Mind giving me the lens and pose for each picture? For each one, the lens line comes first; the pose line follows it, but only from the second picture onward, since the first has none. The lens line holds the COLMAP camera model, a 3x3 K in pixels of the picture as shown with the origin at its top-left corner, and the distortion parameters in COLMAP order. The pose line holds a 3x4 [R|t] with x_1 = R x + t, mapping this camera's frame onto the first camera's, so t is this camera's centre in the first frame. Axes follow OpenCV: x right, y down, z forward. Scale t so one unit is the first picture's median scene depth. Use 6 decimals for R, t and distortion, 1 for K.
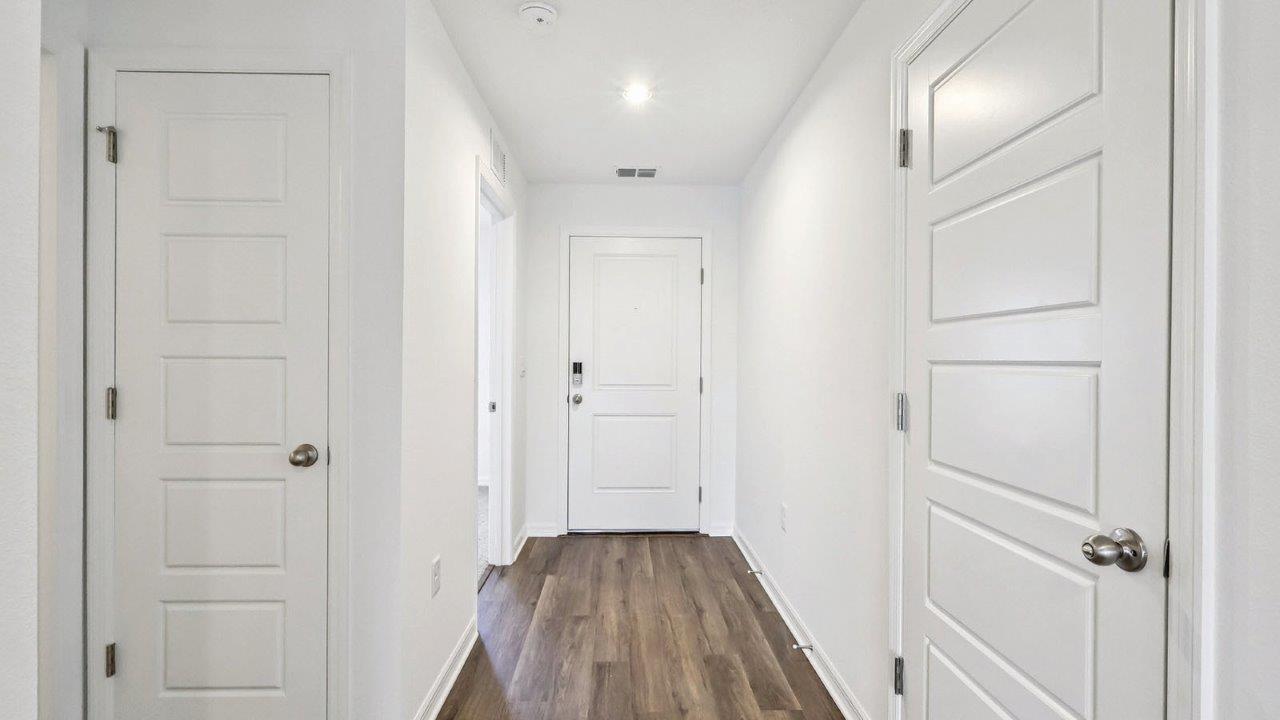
lens RADIAL K [[616.6, 0, 635.1], [0, 616.6, 342.8], [0, 0, 1]] dist [0.000809, 0.000294]
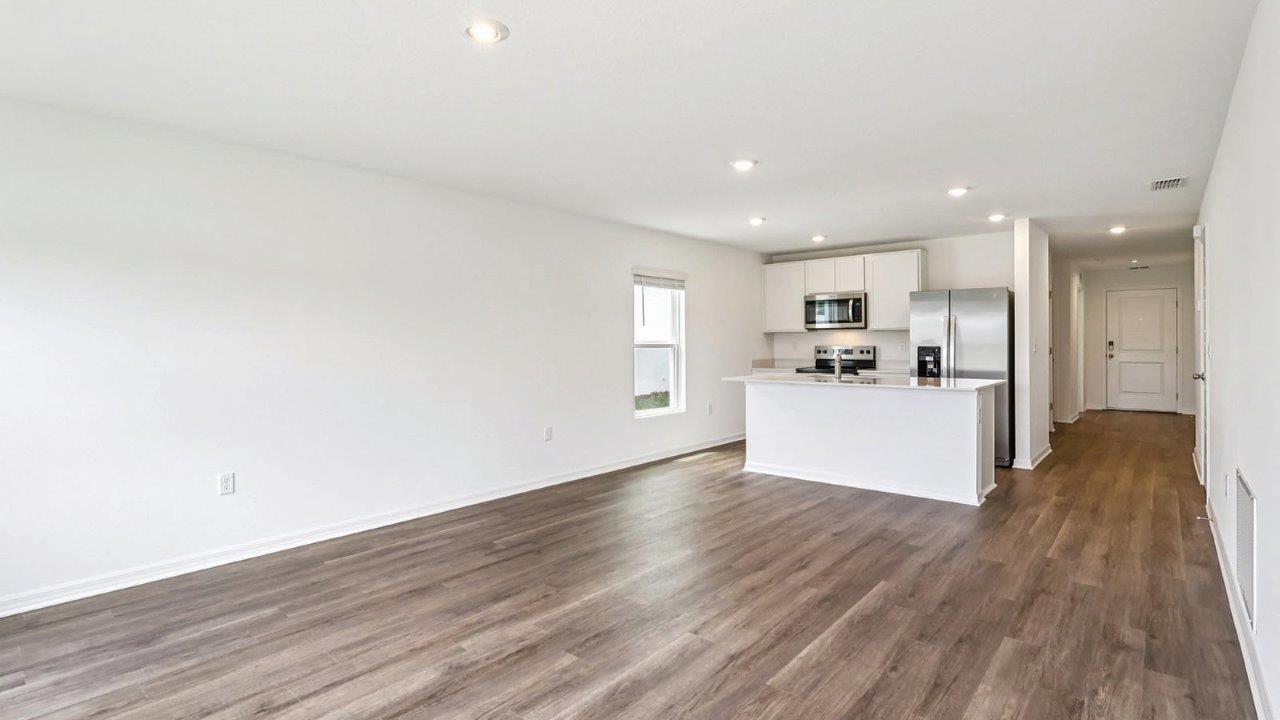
lens RADIAL K [[616.6, 0, 635.1], [0, 616.6, 342.8], [0, 0, 1]] dist [0.000809, 0.000294]
pose [[0.730183, -0.008011, -0.683205, 0.205539], [0.010003, 0.999949, -0.001034, 0.021933], [0.683179, -0.006080, 0.730226, -2.132402]]
